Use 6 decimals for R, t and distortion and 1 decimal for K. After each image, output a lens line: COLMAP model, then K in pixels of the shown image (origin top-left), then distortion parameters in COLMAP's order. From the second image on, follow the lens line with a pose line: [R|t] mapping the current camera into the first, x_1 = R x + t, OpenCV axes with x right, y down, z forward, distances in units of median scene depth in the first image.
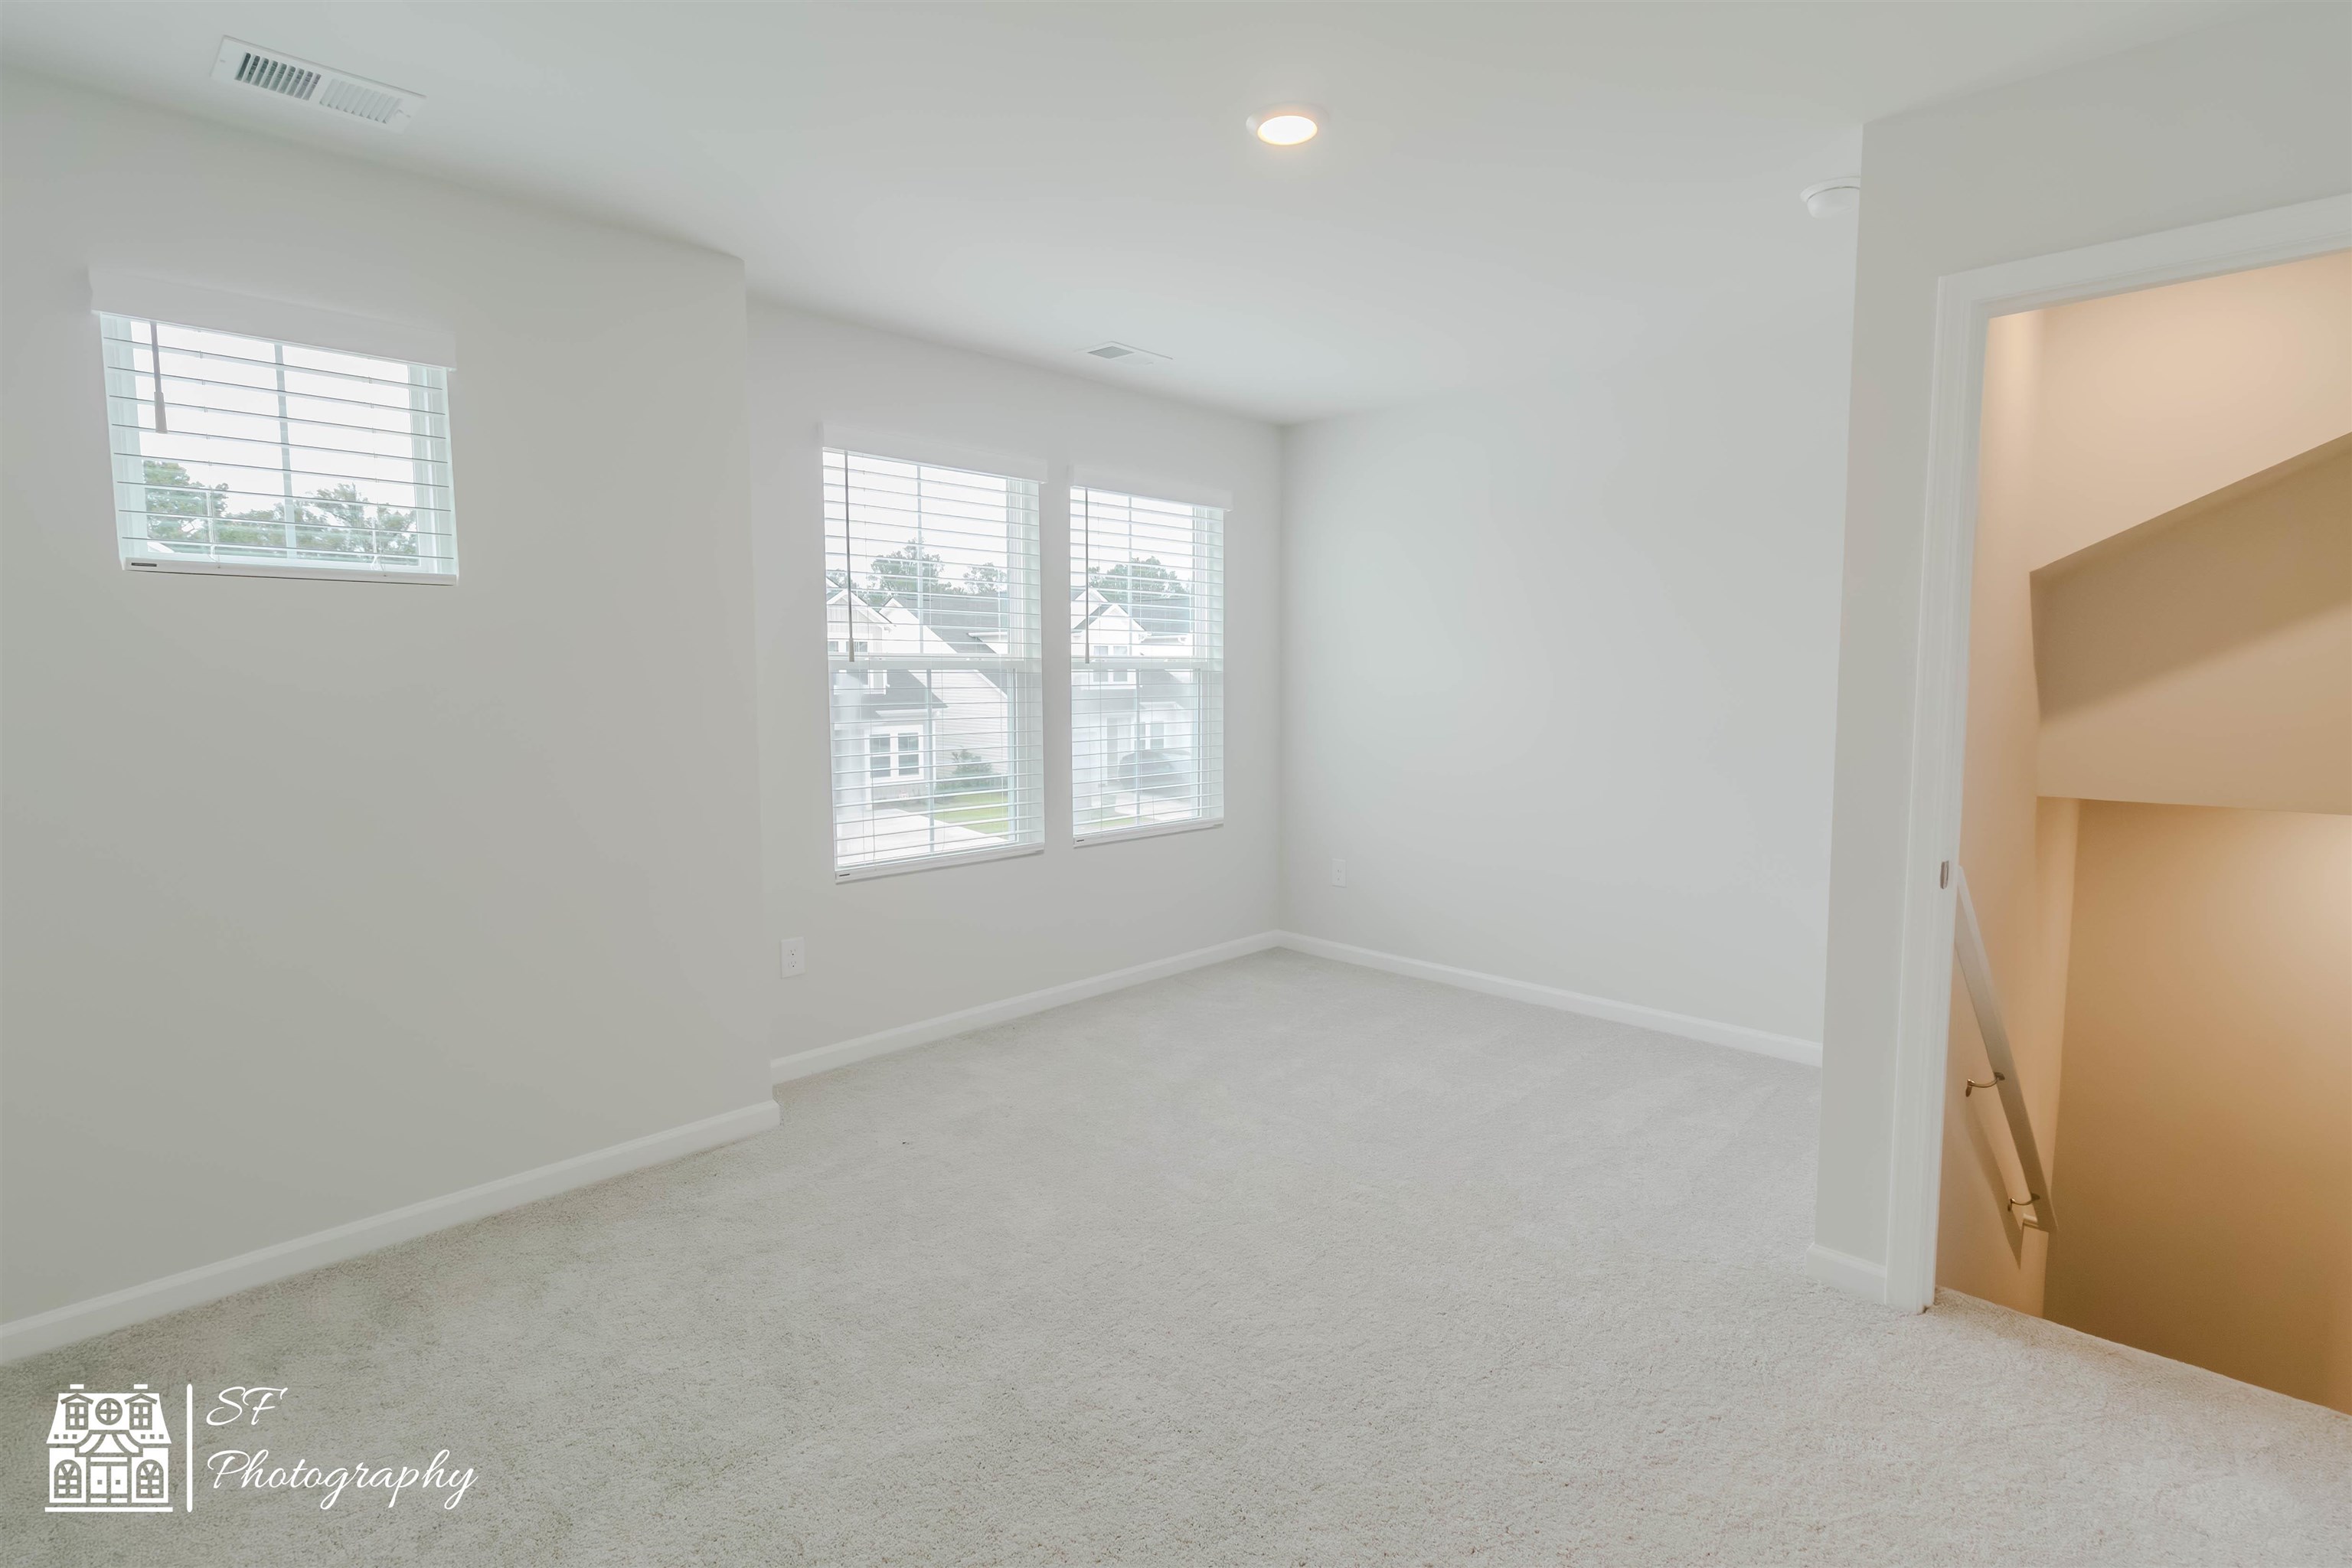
lens RADIAL K [[1094.1, 0, 1184.2], [0, 1094.1, 755.5], [0, 0, 1]] dist [-0.000998, 0.000223]
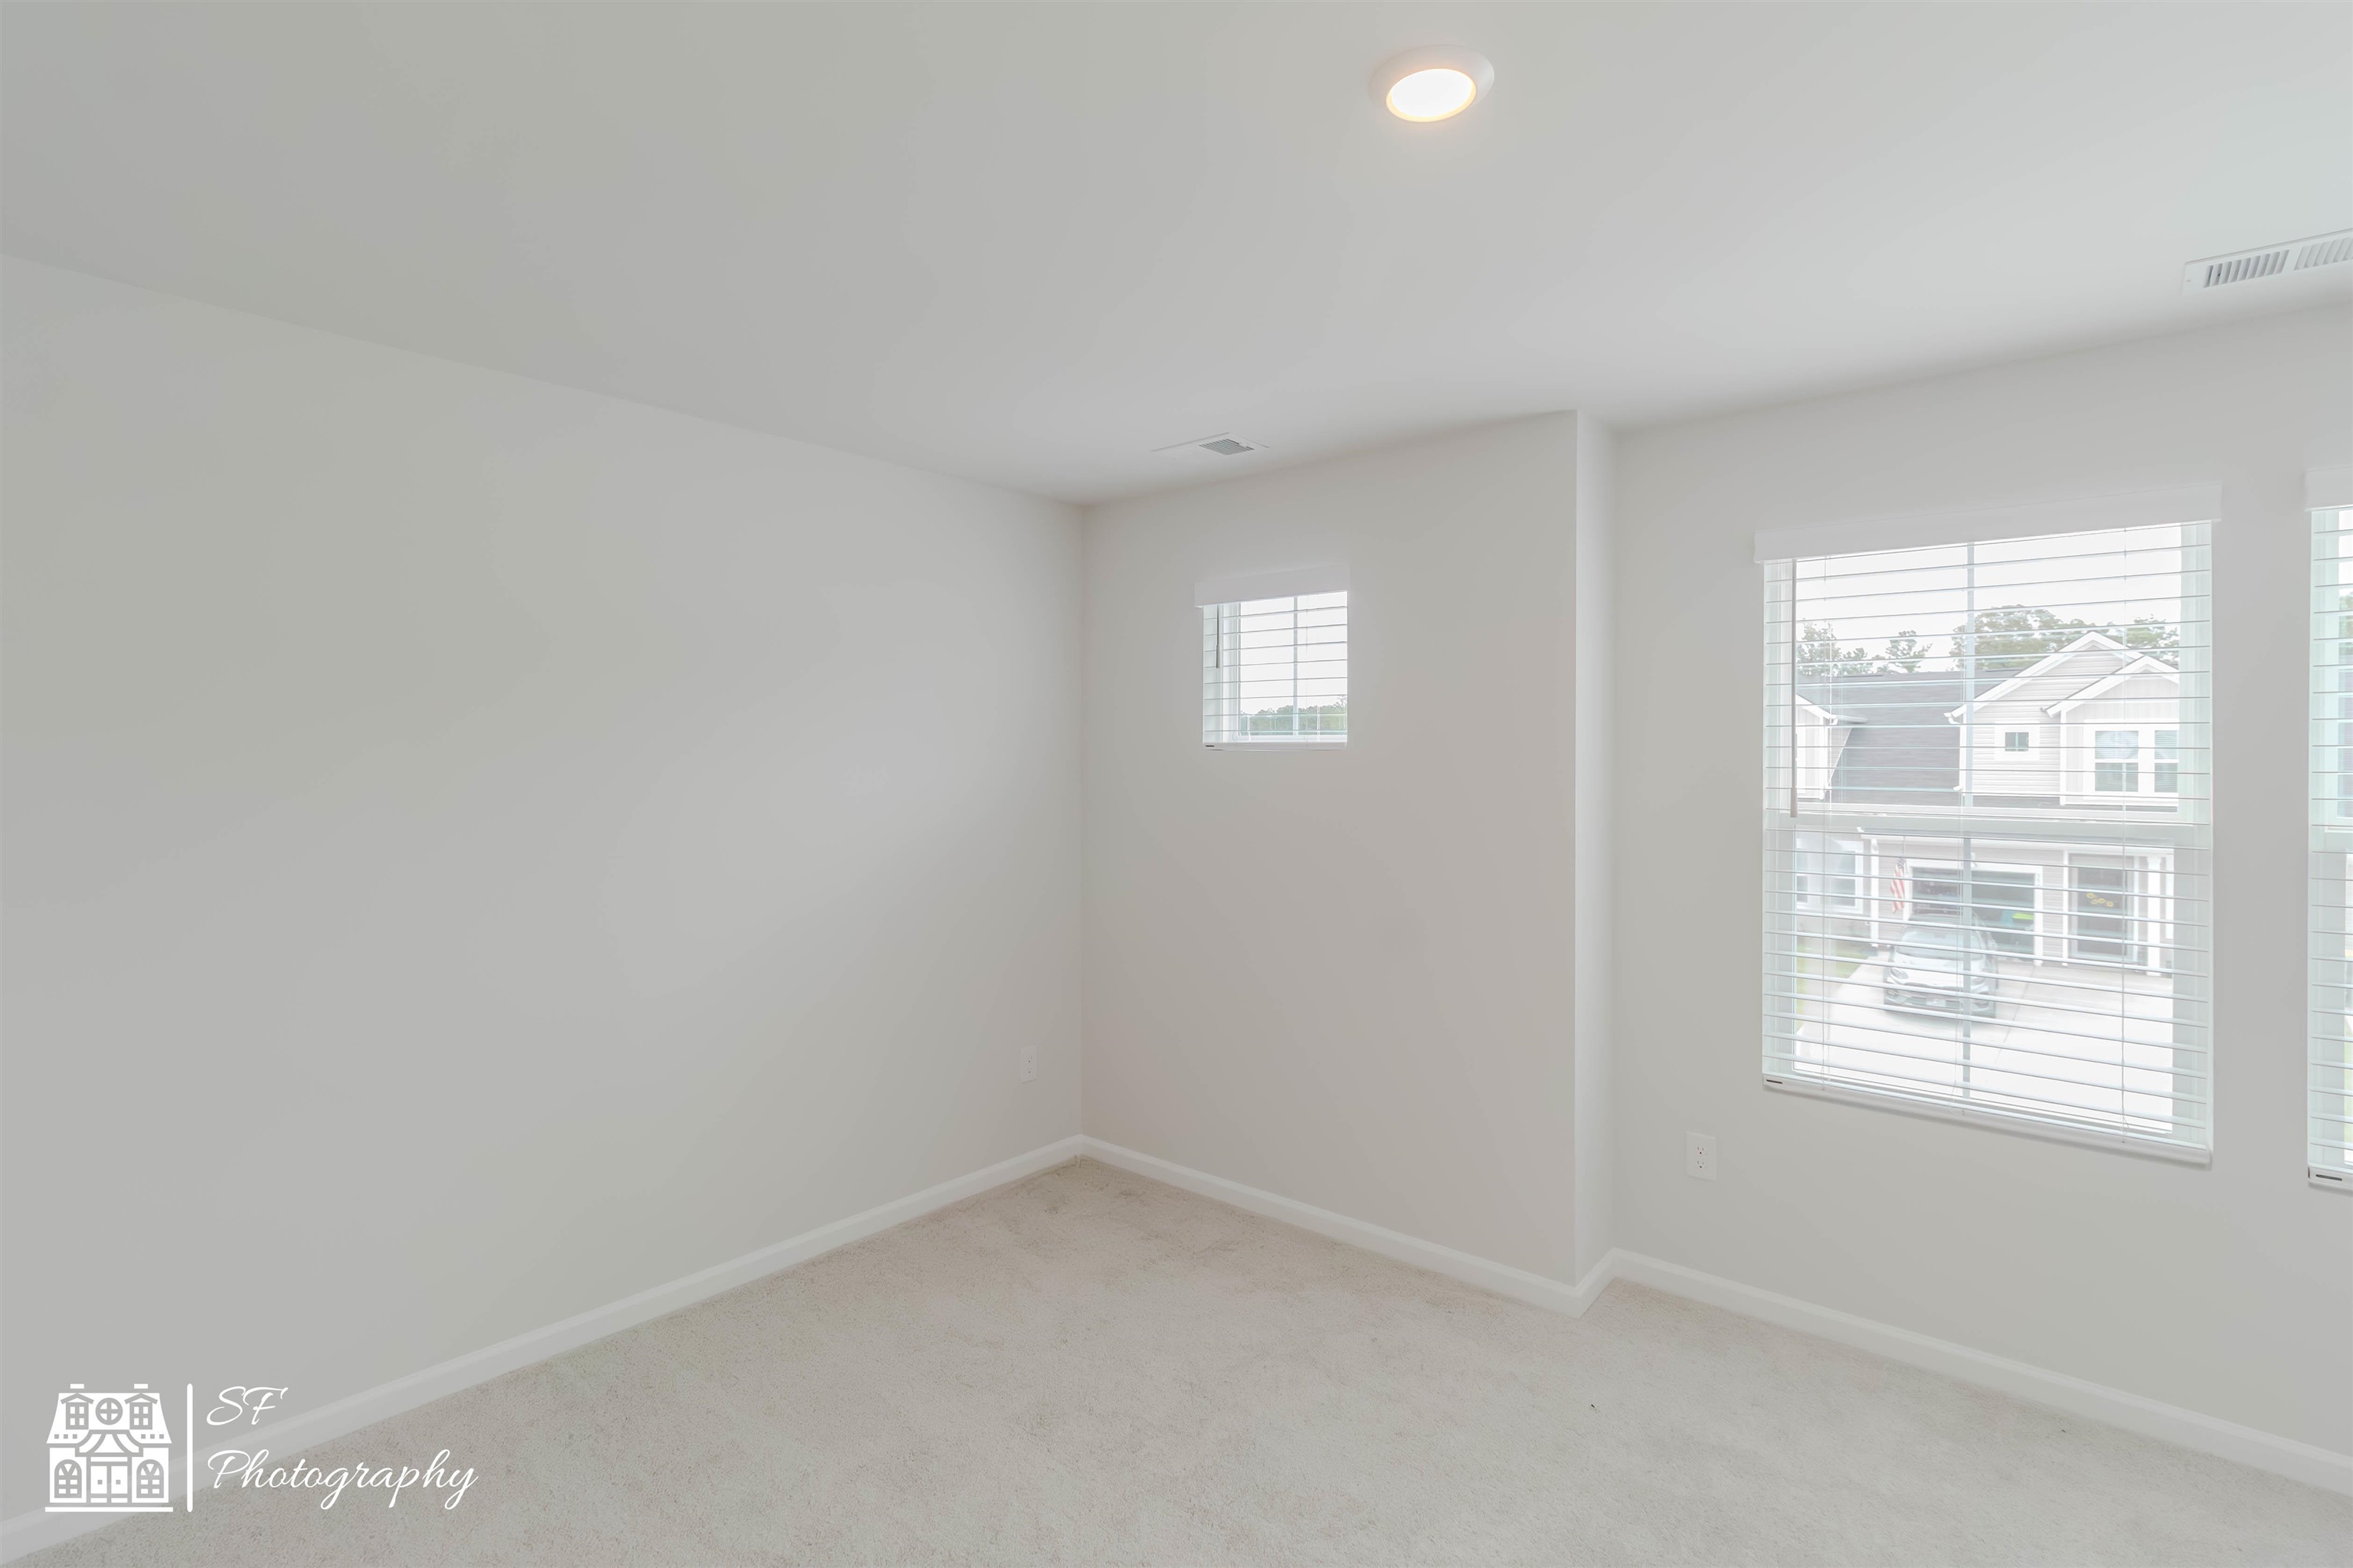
lens RADIAL K [[1012.3, 0, 1179.3], [0, 1012.3, 814.2], [0, 0, 1]] dist [0.027360, 0.000135]
pose [[0.167491, 0.013890, -0.985776, 0.411028], [-0.119005, 0.992874, -0.006230, -0.034526], [0.978665, 0.118356, 0.167950, 0.475111]]
